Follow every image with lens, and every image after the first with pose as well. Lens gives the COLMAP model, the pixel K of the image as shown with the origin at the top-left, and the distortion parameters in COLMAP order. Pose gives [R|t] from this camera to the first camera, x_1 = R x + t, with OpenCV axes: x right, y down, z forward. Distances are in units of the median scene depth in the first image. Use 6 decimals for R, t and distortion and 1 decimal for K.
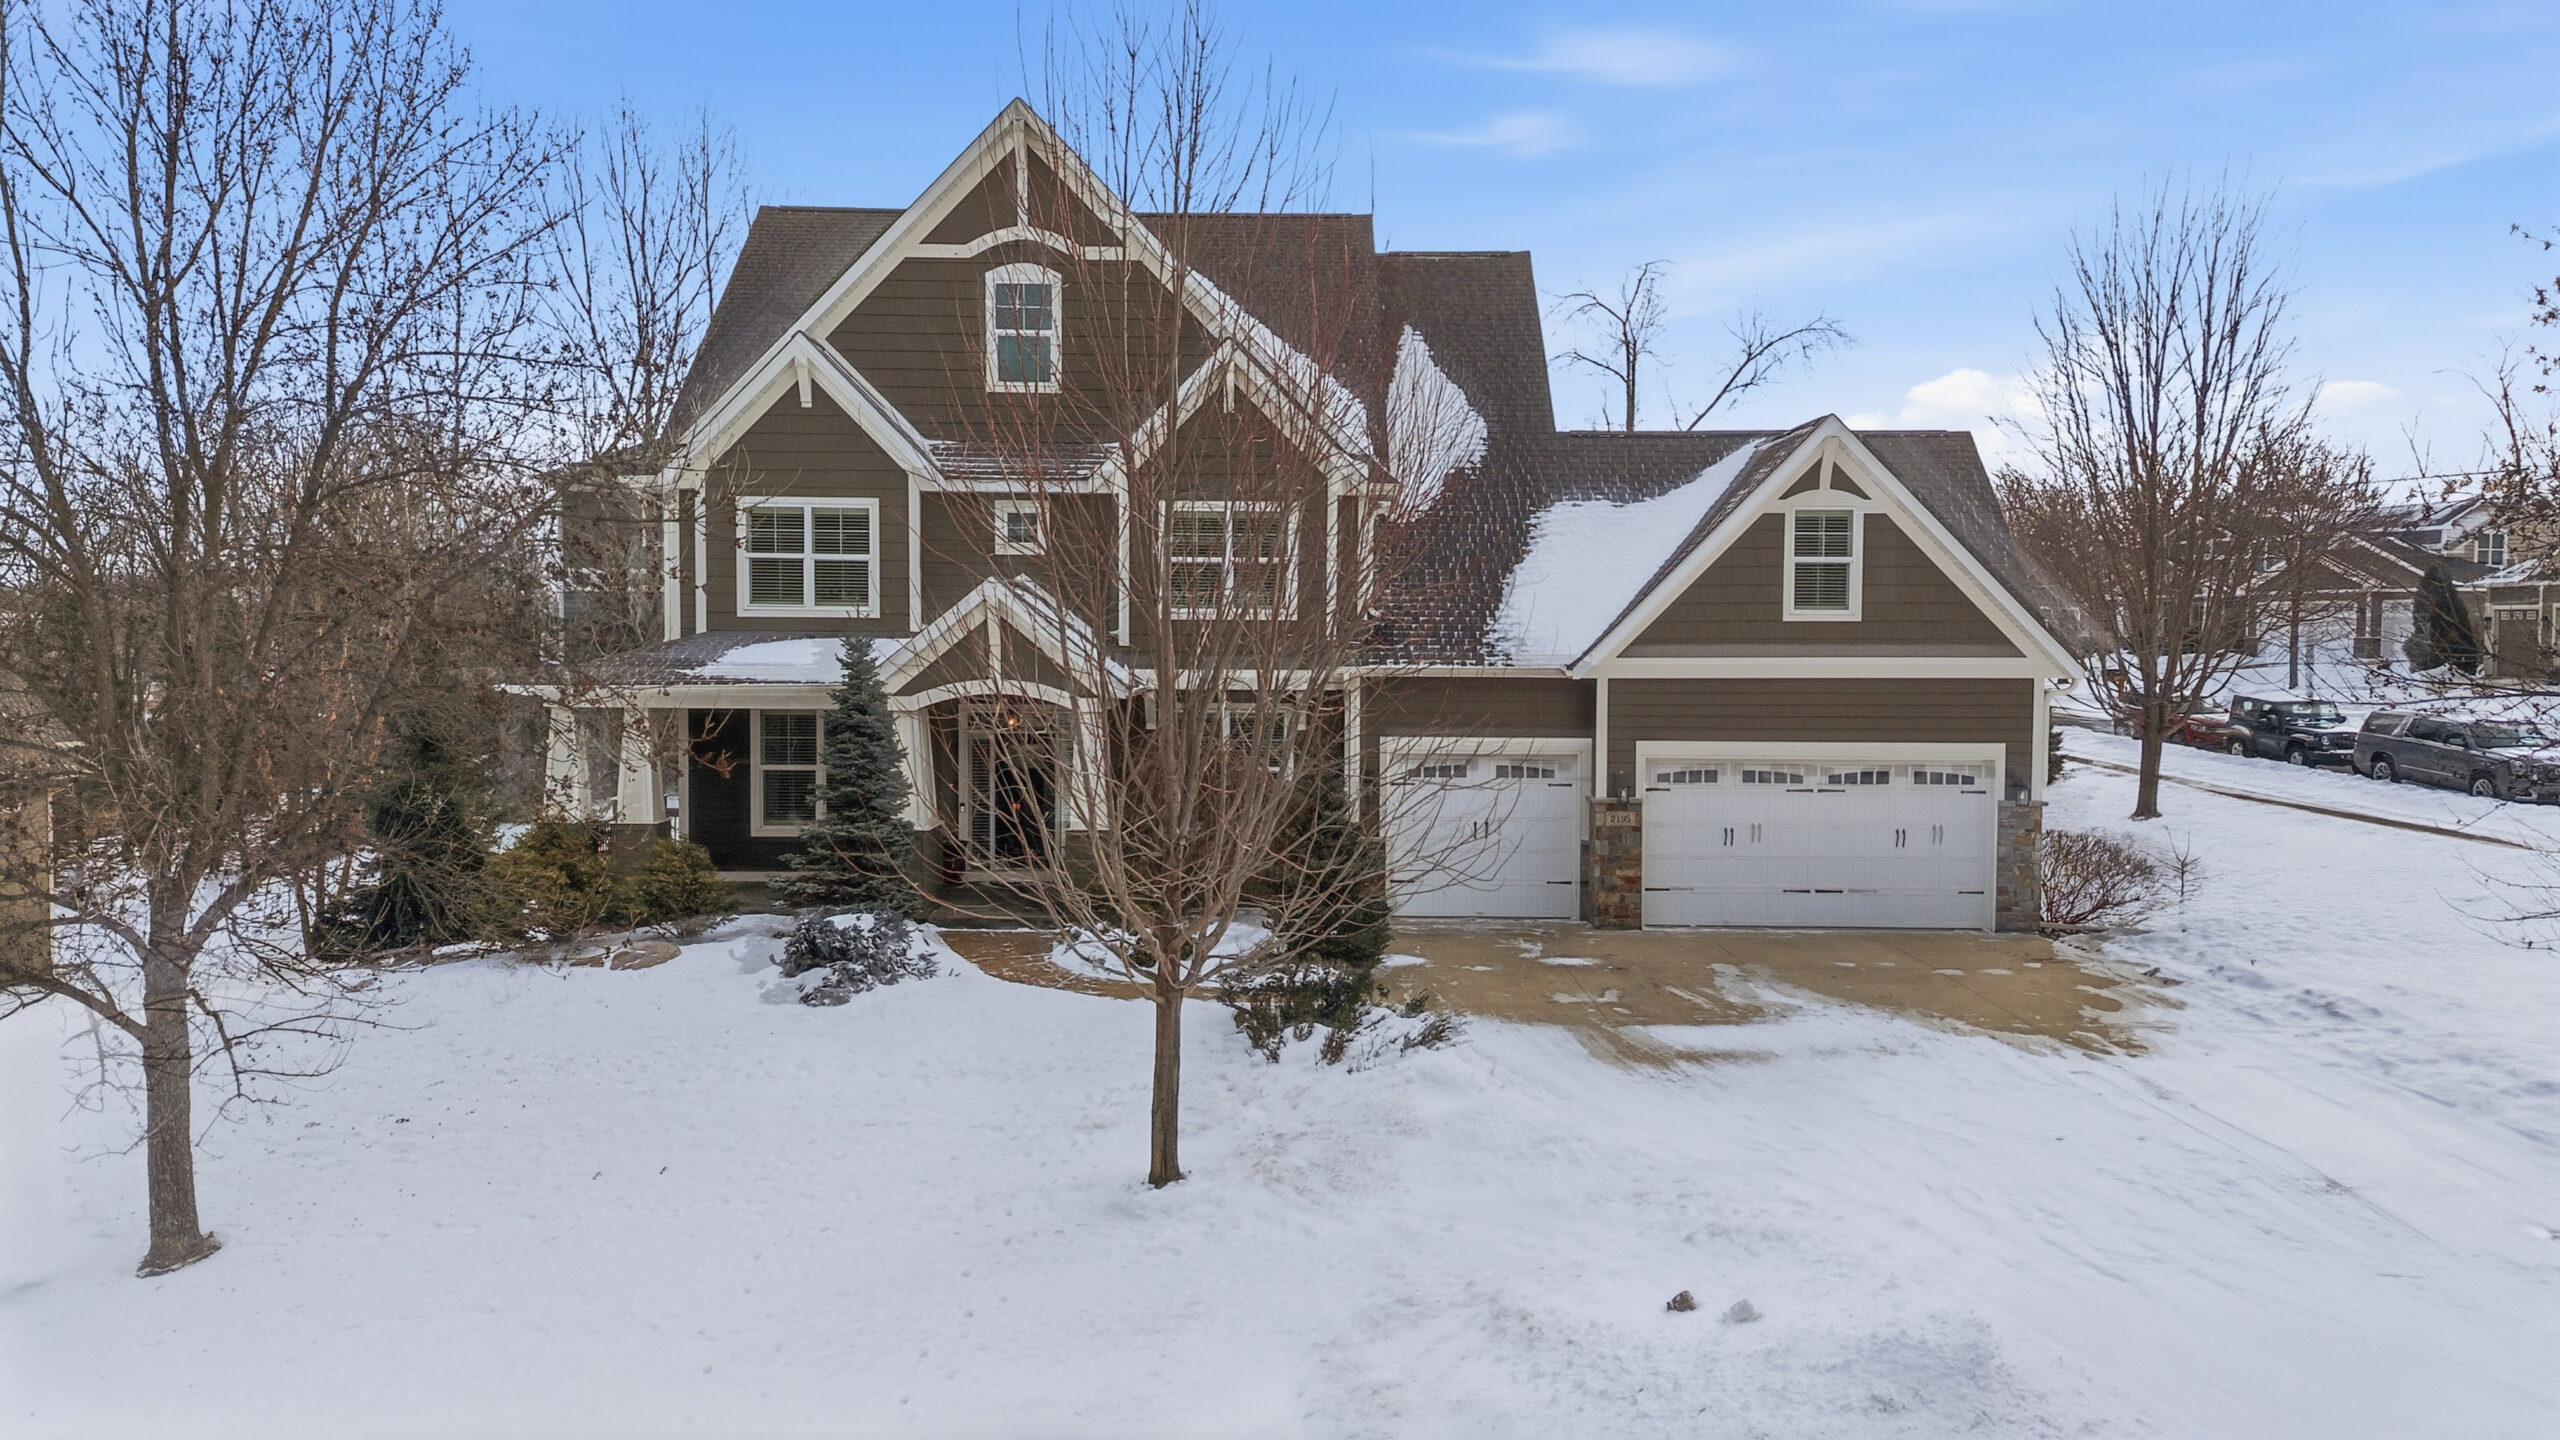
lens RADIAL K [[1865.6, 0, 1285.5], [0, 1865.6, 712.2], [0, 0, 1]] dist [0.091509, -0.091564]
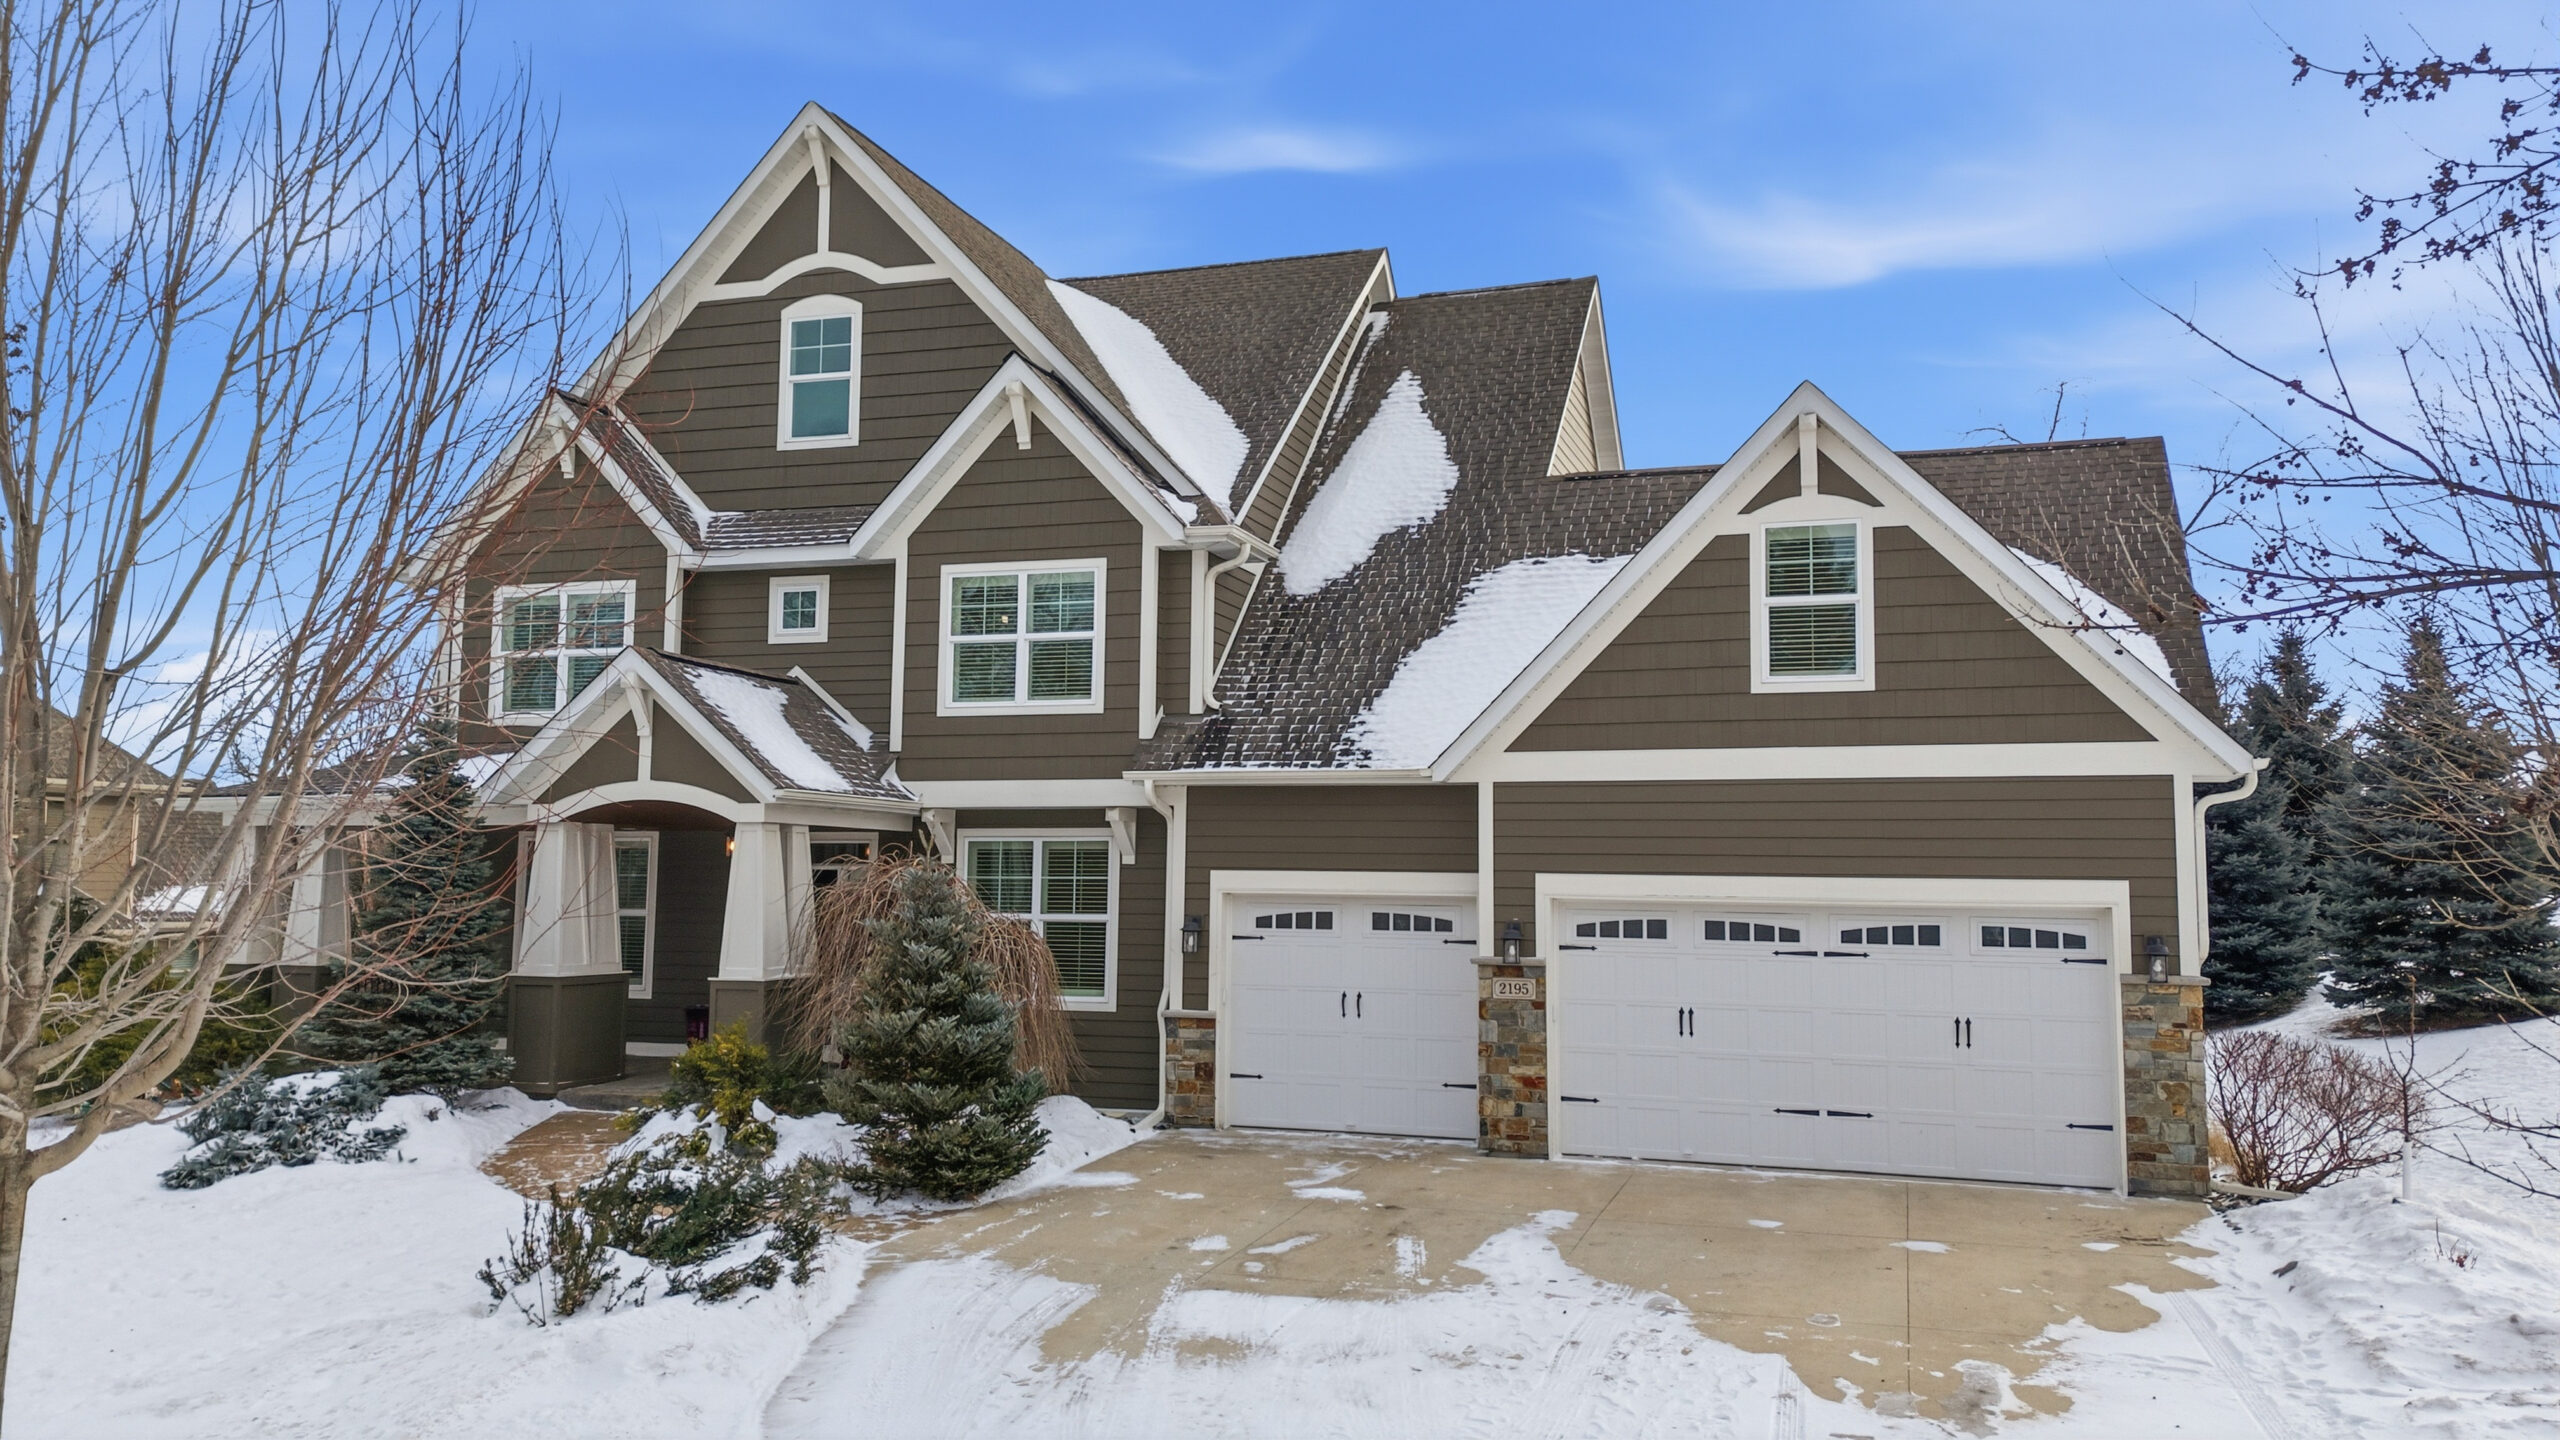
lens RADIAL K [[1865.6, 0, 1285.5], [0, 1865.6, 712.2], [0, 0, 1]] dist [0.091509, -0.091564]
pose [[0.947402, -0.025644, -0.319017, 0.316809], [-0.017811, 0.991015, -0.132557, 0.048586], [0.319550, 0.131267, 0.938433, 0.320870]]
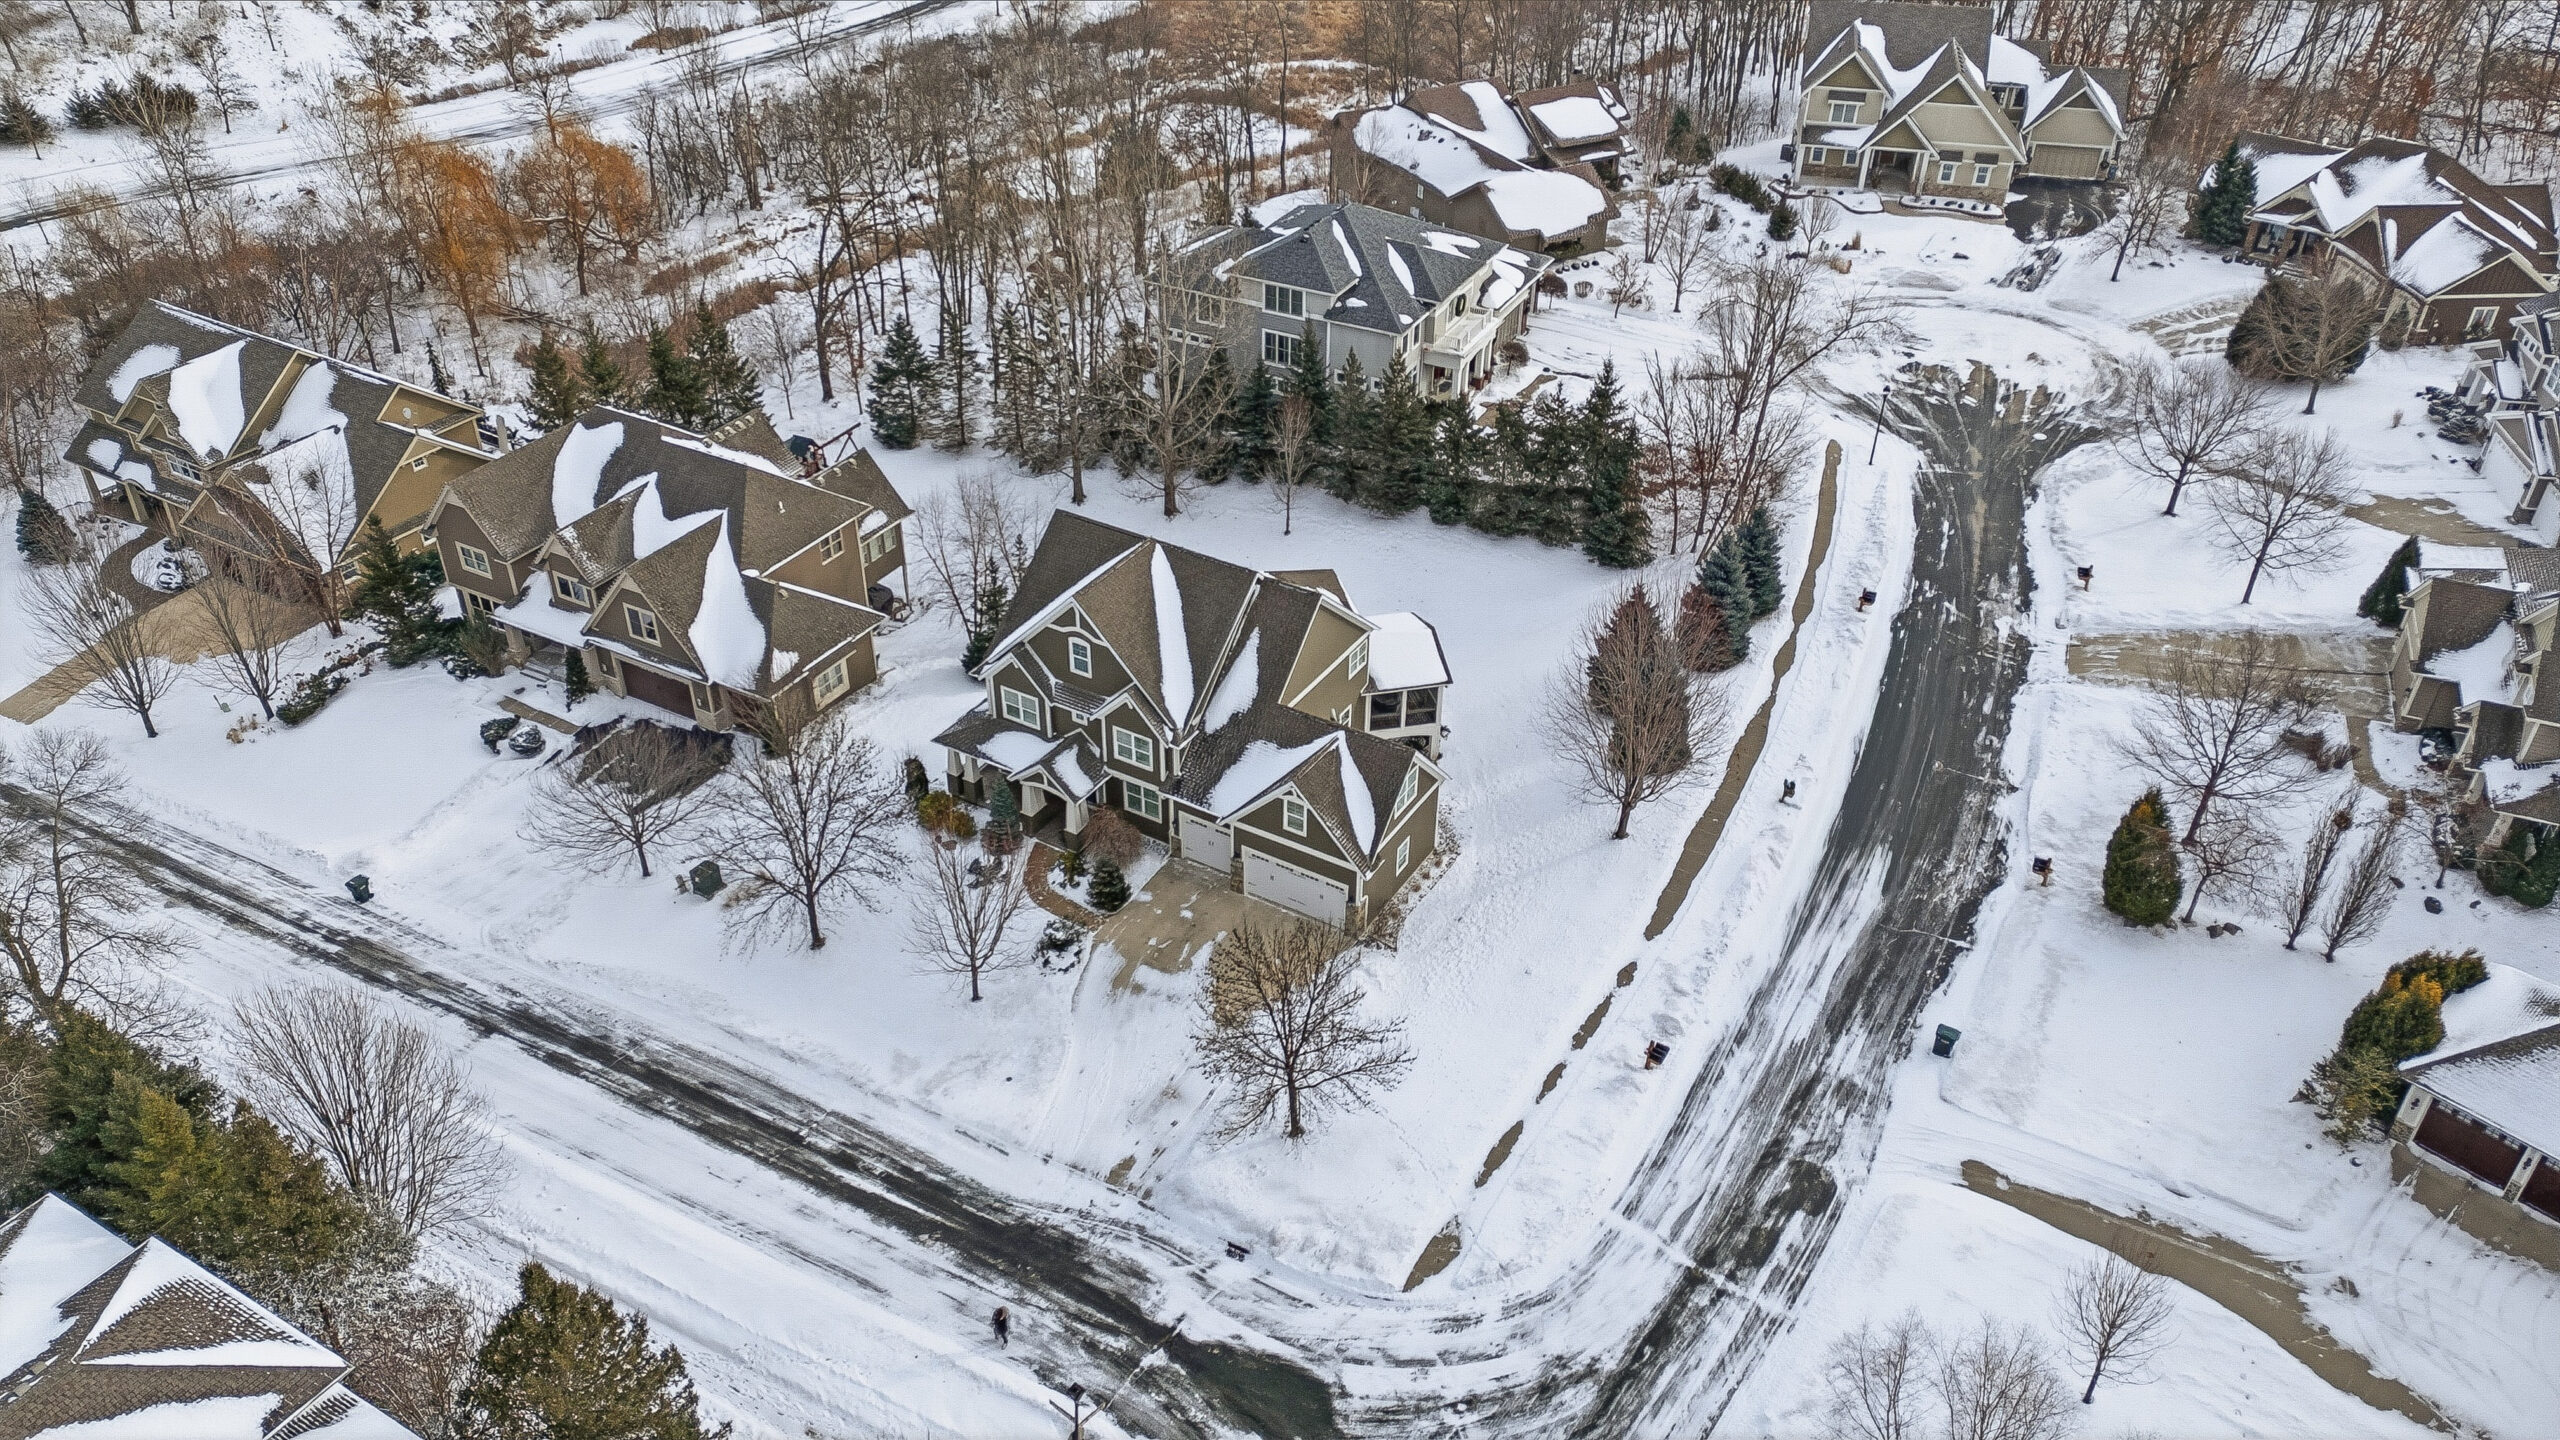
lens RADIAL K [[1865.6, 0, 1285.5], [0, 1865.6, 712.2], [0, 0, 1]] dist [0.091509, -0.091564]
pose [[0.854917, 0.291547, -0.429089, 1.450540], [-0.019777, 0.844851, 0.534636, -1.743159], [0.518388, -0.448583, 0.728043, -1.030035]]
